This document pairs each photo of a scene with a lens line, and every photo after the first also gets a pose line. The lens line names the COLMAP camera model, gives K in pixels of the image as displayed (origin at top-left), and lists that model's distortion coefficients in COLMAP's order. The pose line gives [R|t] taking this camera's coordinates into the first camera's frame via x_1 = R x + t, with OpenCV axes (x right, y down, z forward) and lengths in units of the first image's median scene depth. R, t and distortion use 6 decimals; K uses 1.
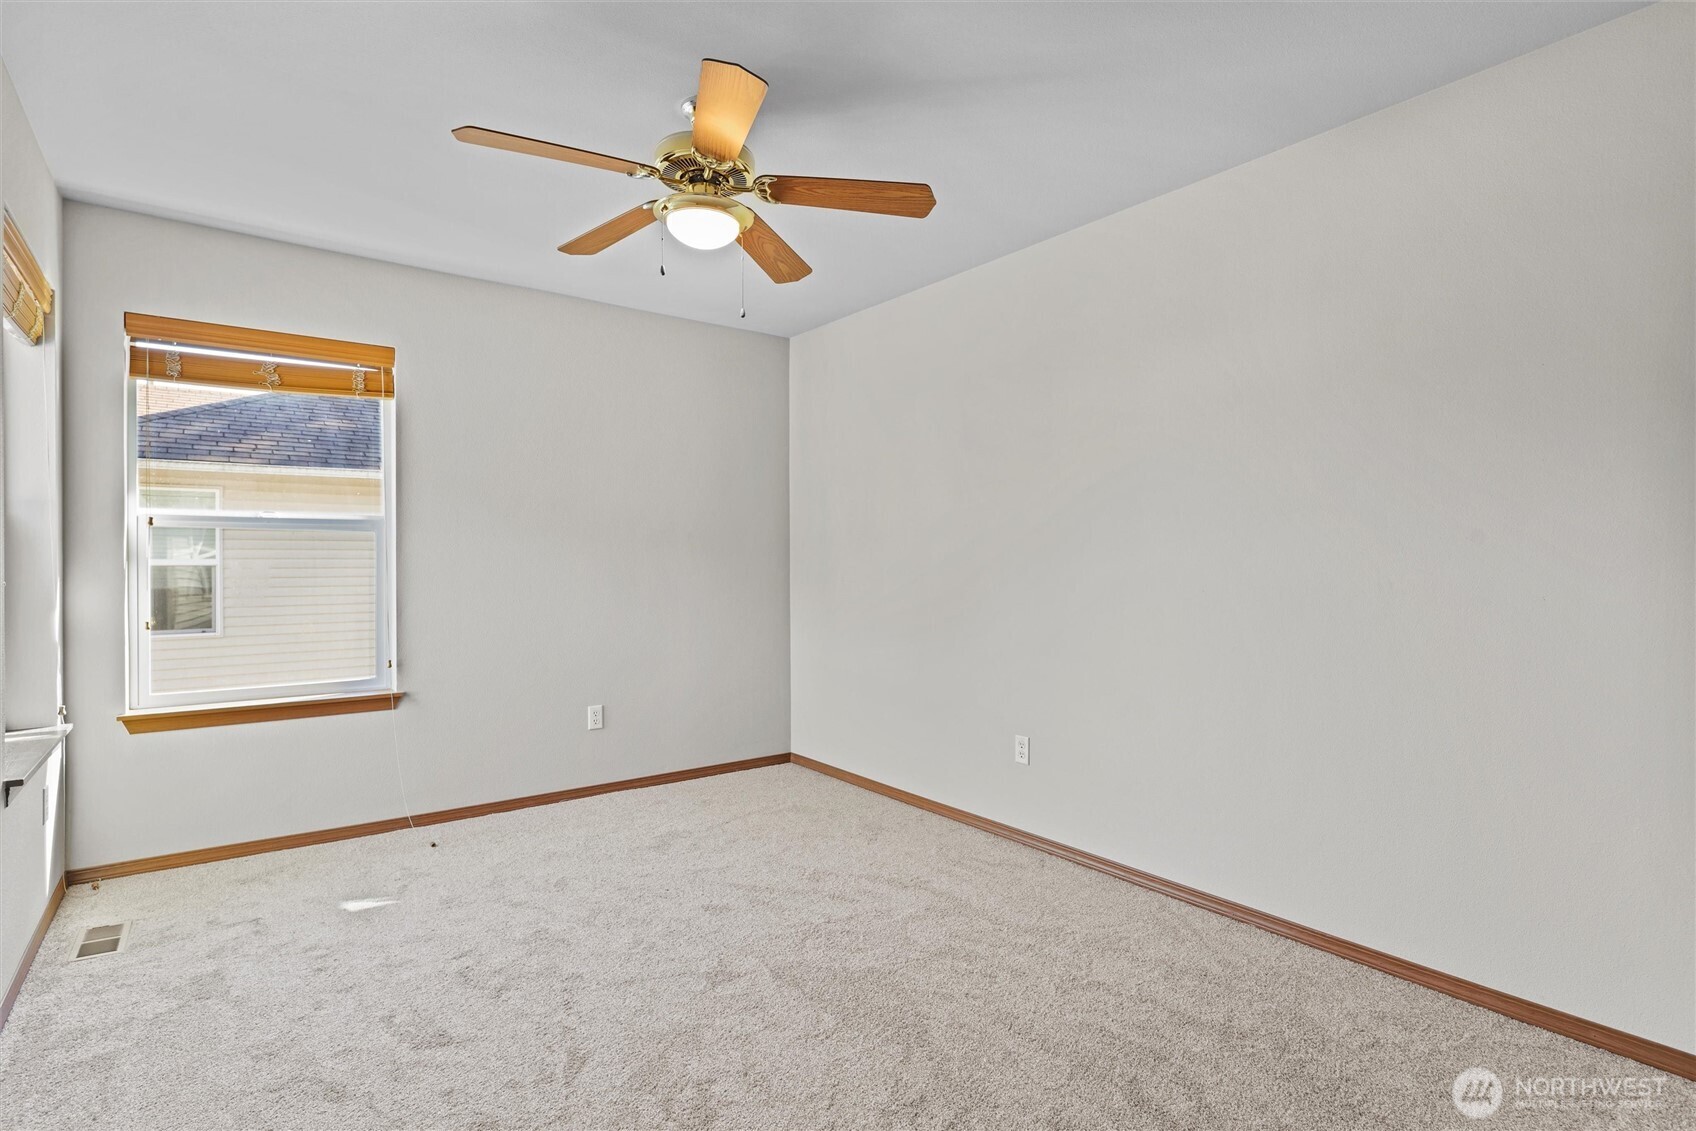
lens RADIAL K [[827.1, 0, 846.1], [0, 827.1, 568.0], [0, 0, 1]] dist [-0.000030, -0.002492]
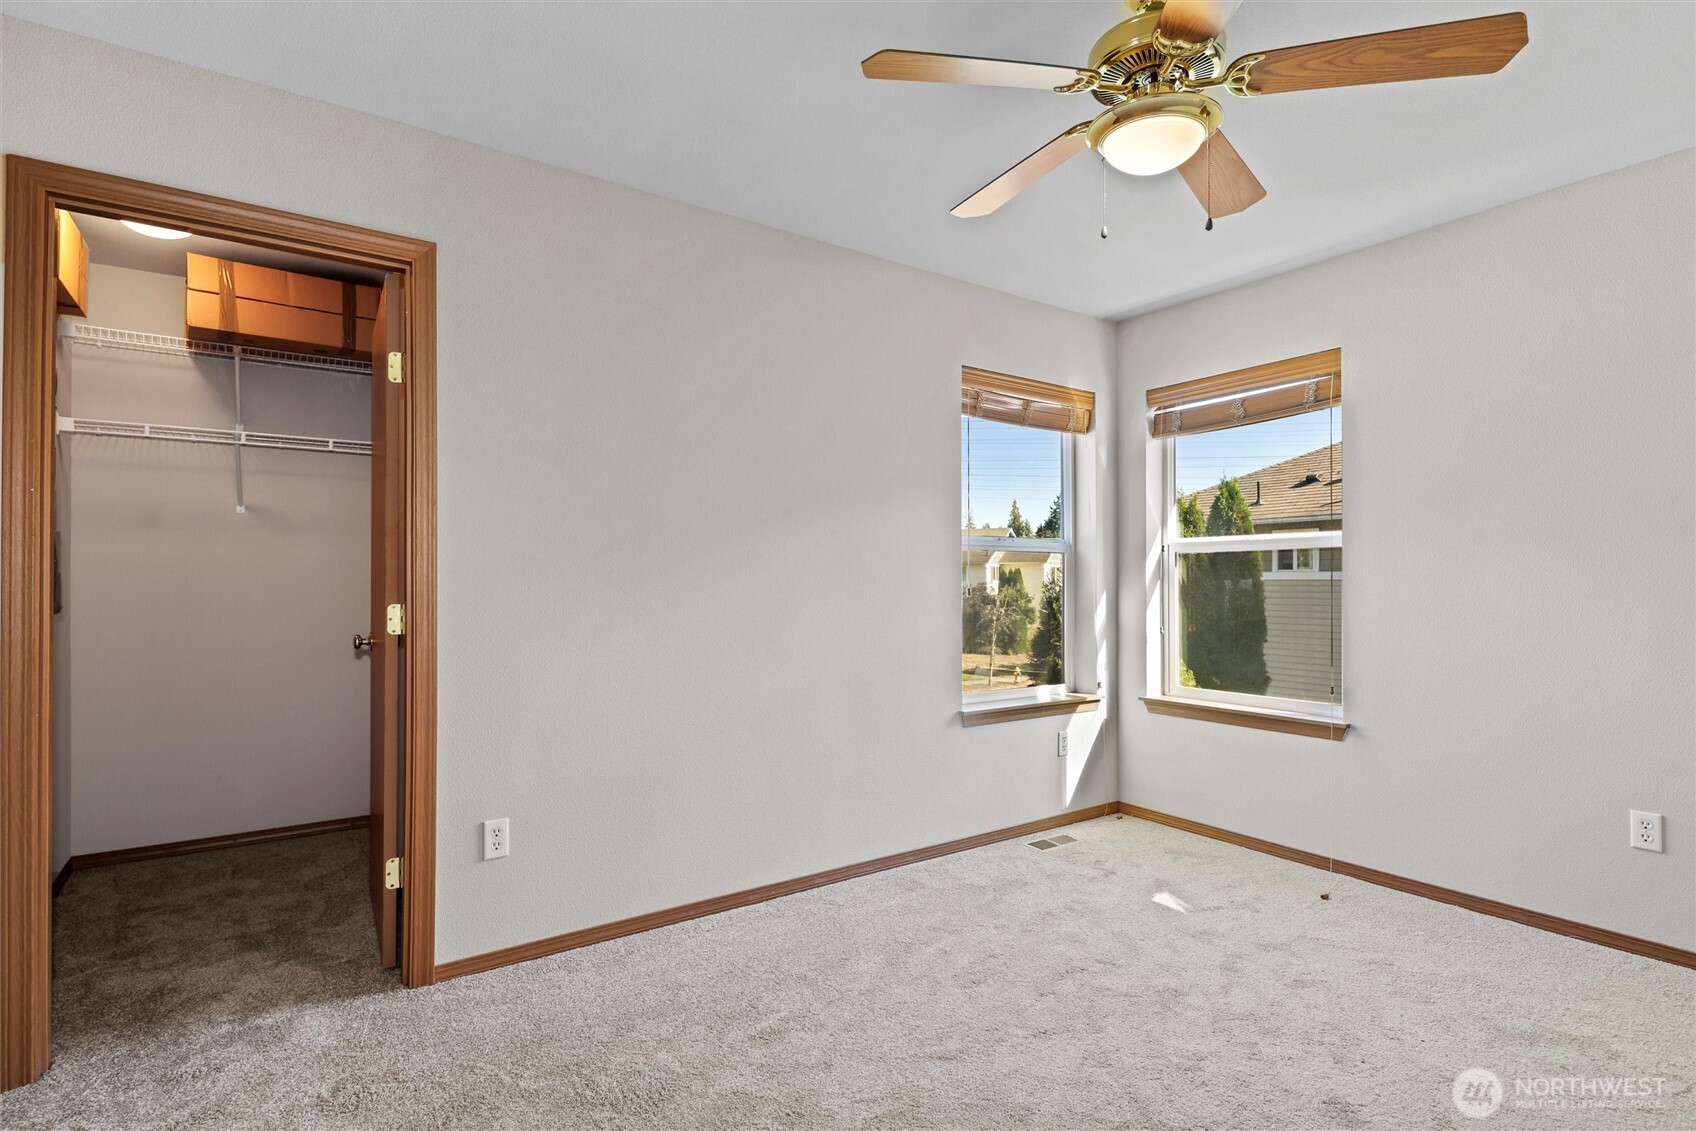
lens RADIAL K [[827.1, 0, 847.3], [0, 827.1, 580.7], [0, 0, 1]] dist [-0.000030, -0.002492]
pose [[-0.041278, -0.000725, -0.999147, 0.476252], [-0.008819, 0.999961, -0.000361, -0.002206], [0.999109, 0.008797, -0.041282, 0.596112]]
